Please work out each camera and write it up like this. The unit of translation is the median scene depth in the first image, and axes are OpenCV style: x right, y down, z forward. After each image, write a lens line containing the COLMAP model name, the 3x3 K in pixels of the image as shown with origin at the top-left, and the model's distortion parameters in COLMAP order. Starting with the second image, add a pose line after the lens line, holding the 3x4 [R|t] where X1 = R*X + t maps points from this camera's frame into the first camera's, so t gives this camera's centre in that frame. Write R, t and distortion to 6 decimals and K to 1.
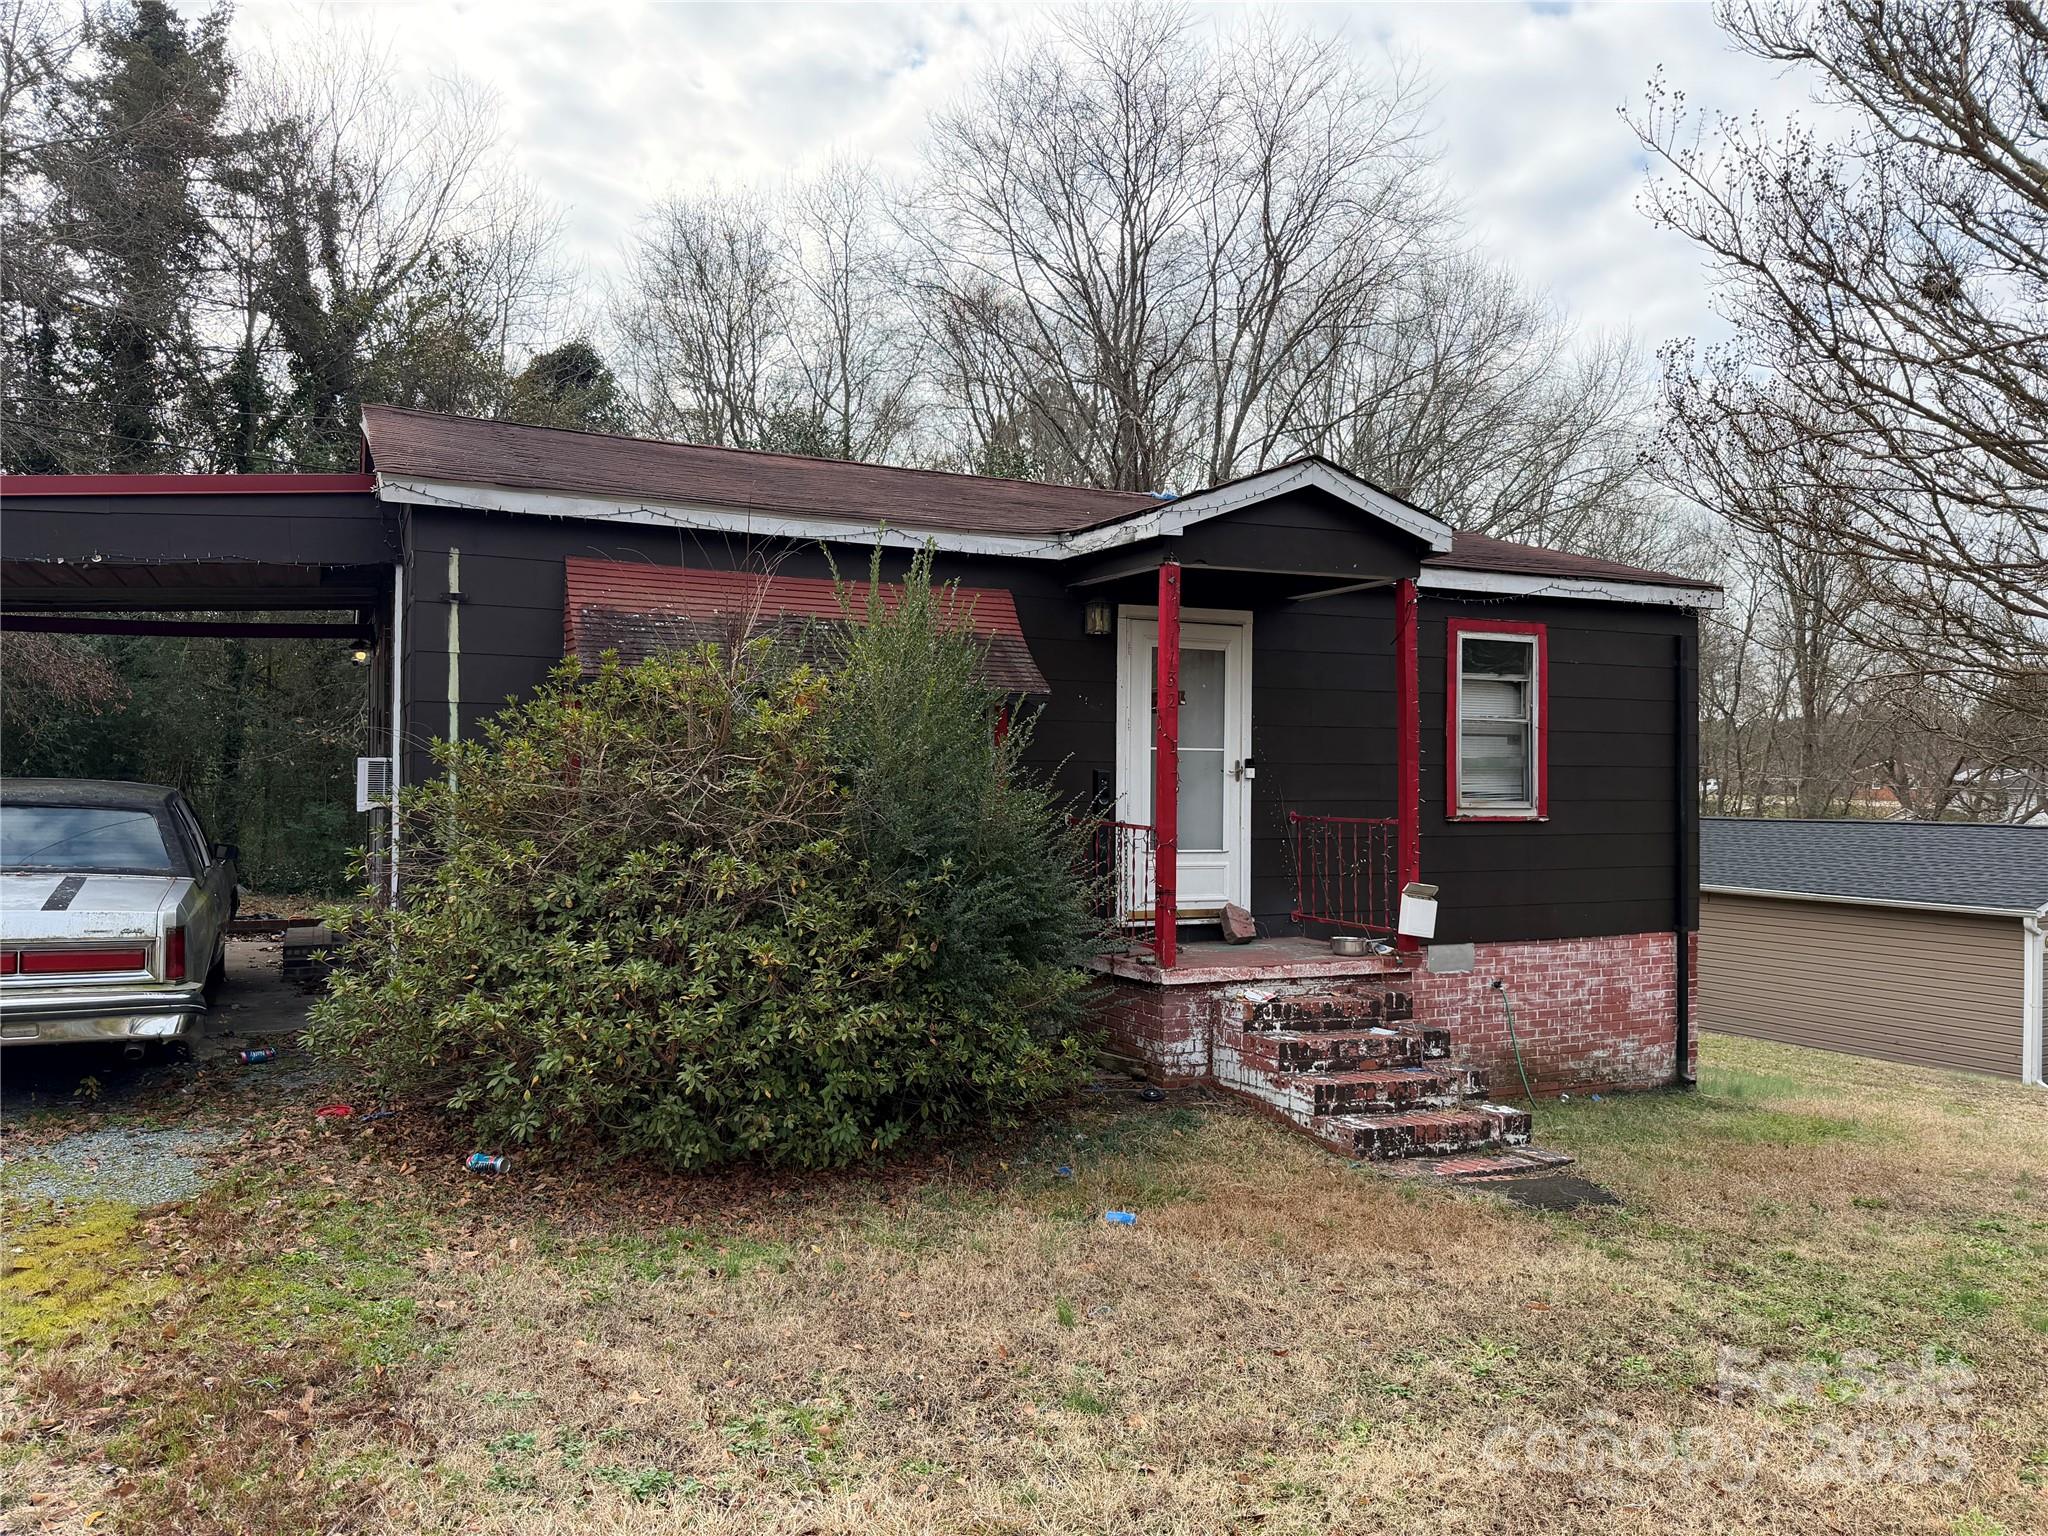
lens RADIAL K [[1411.3, 0, 1059.2], [0, 1411.3, 759.3], [0, 0, 1]] dist [0.169891, -0.234130]
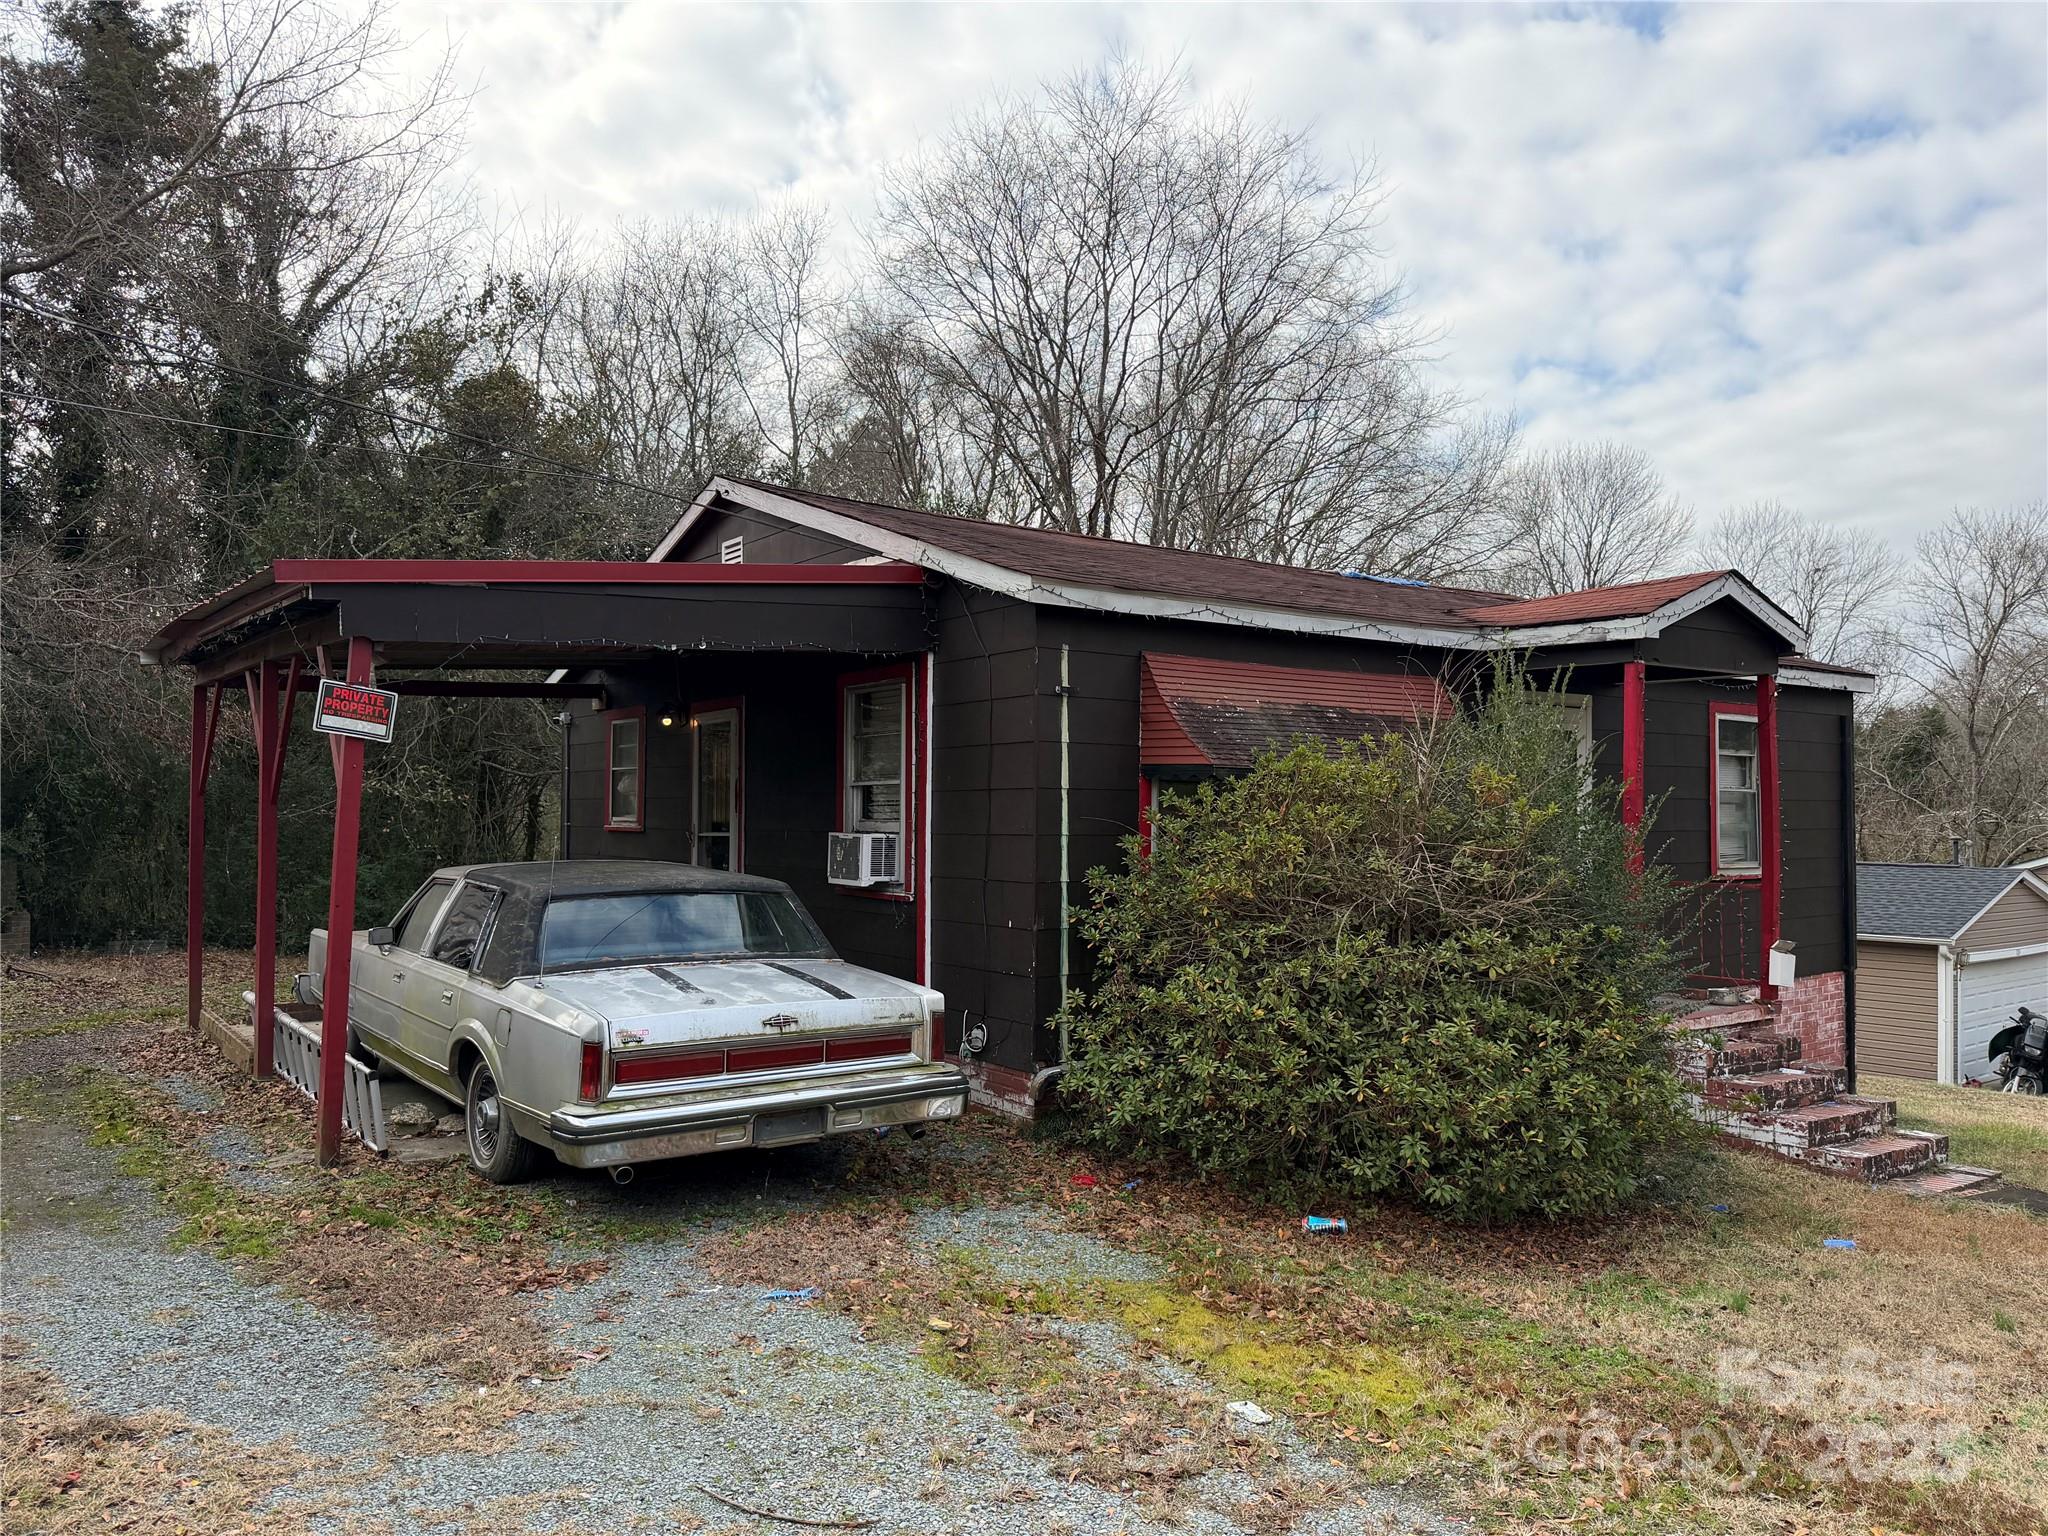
lens RADIAL K [[1424.0, 0, 1024.0], [0, 1424.0, 768.0], [0, 0, 1]] dist [0.094726, -0.132323]
pose [[0.980893, 0.002817, 0.194526, -0.585974], [-0.000038, 0.999898, -0.014290, -0.035607], [-0.194546, 0.014009, 0.980793, -0.023153]]
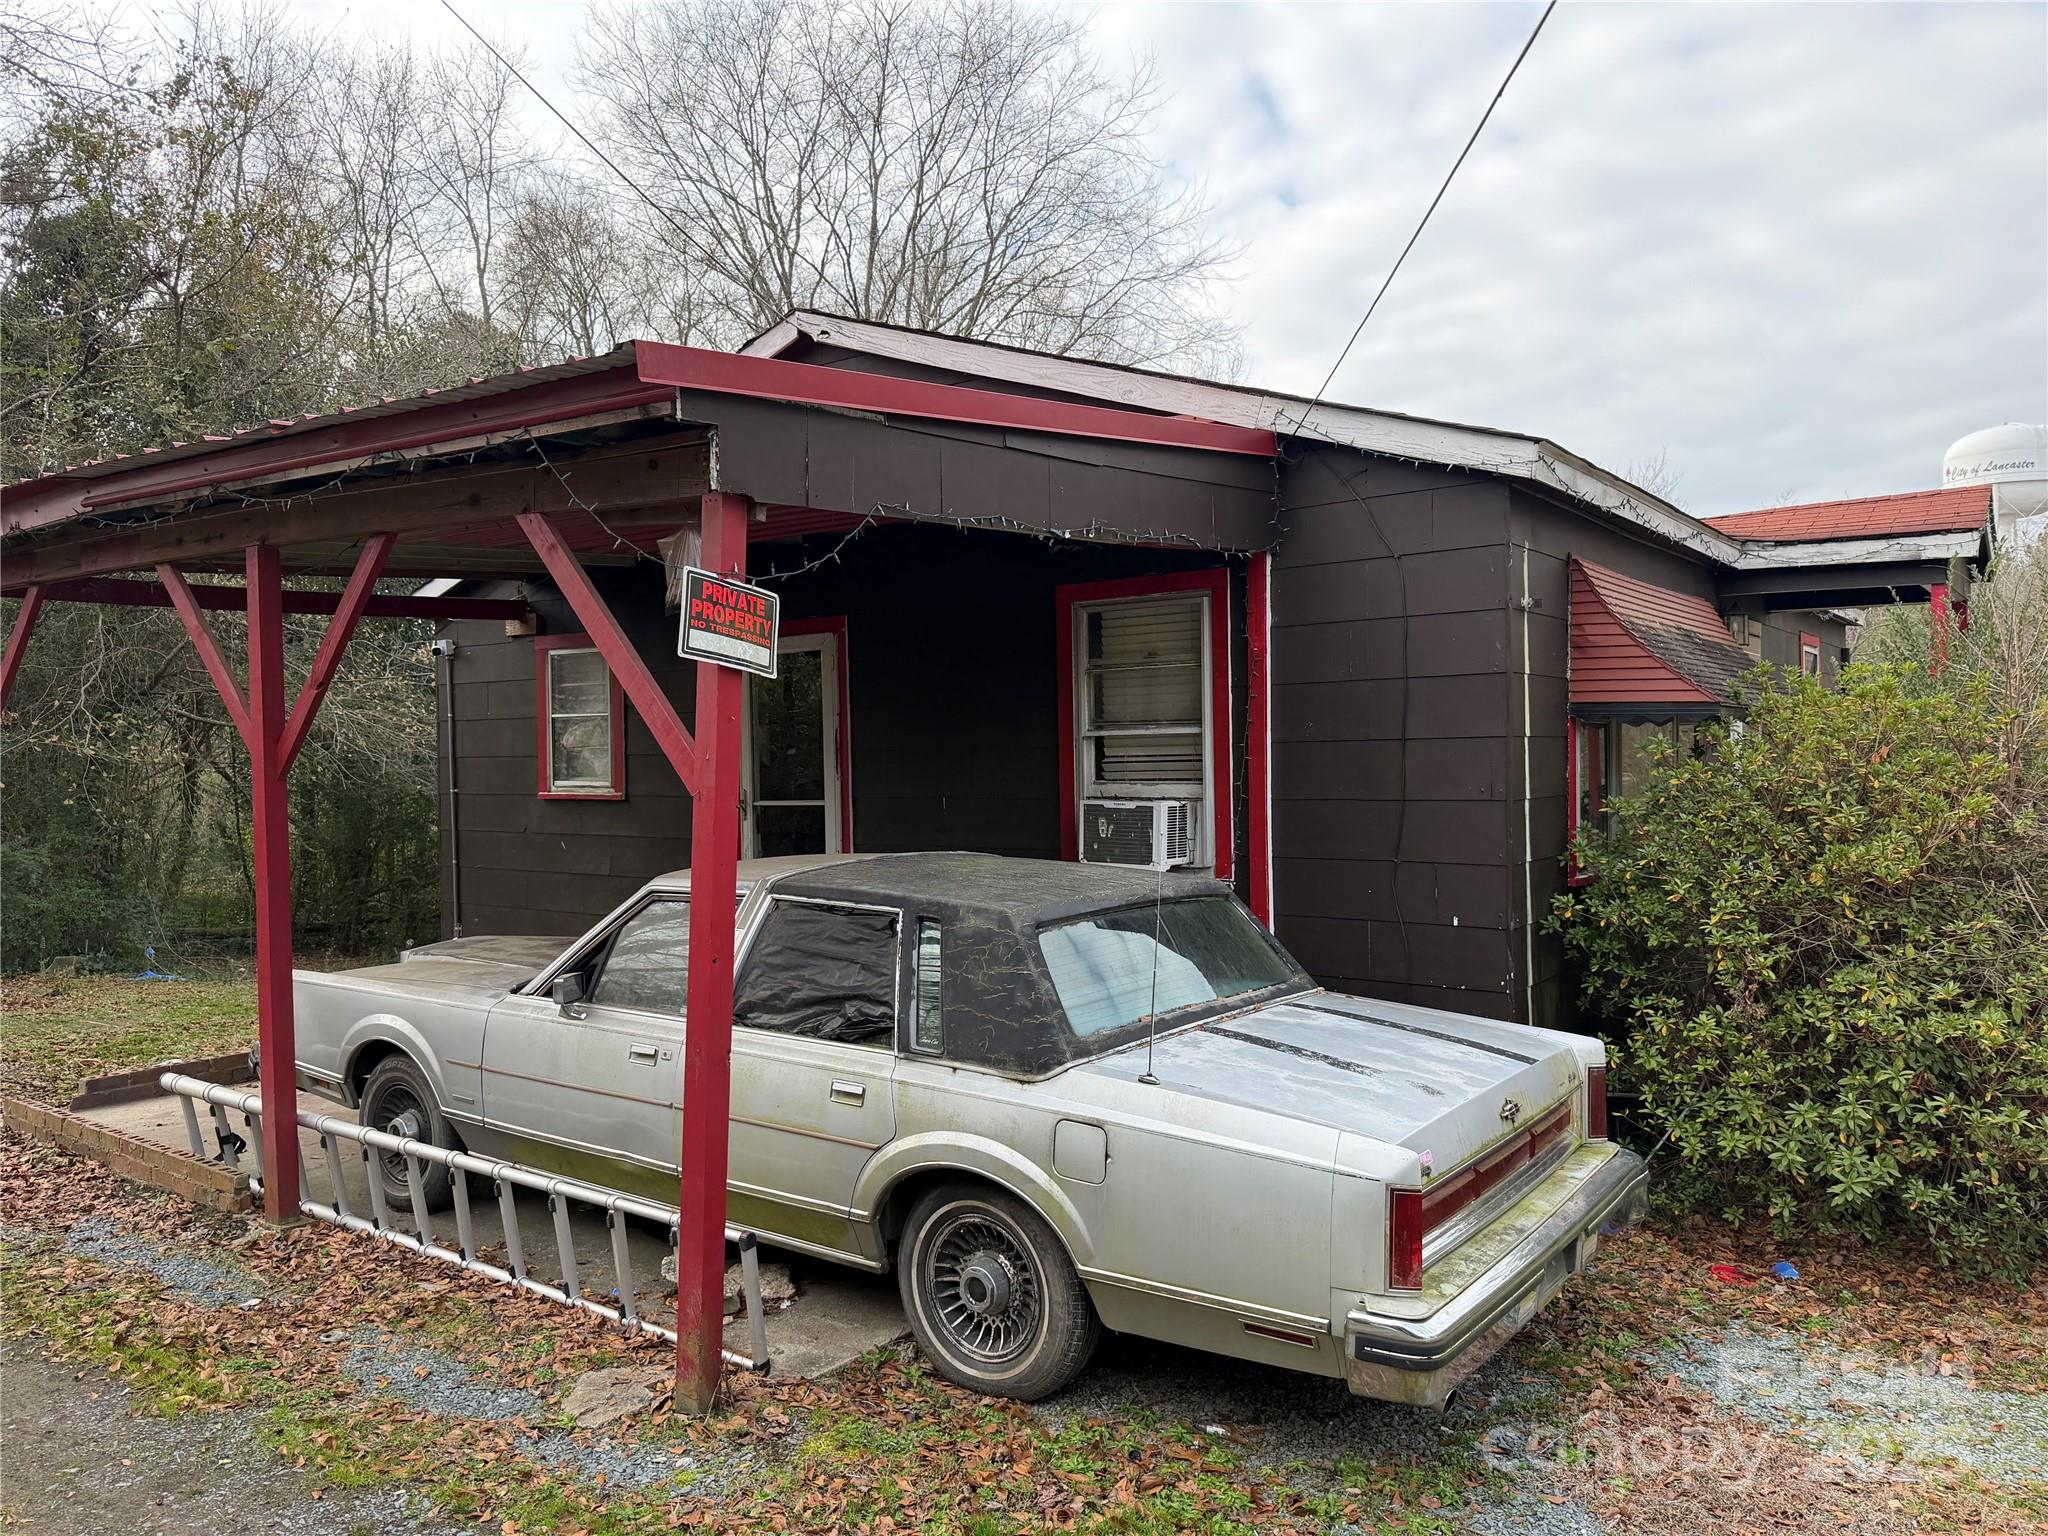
lens RADIAL K [[1424.0, 0, 1024.0], [0, 1424.0, 768.0], [0, 0, 1]] dist [0.094726, -0.132323]
pose [[0.879727, -0.026009, 0.474766, -0.928059], [0.012876, 0.999440, 0.030892, -0.045196], [-0.475304, -0.021063, 0.879569, 0.383364]]
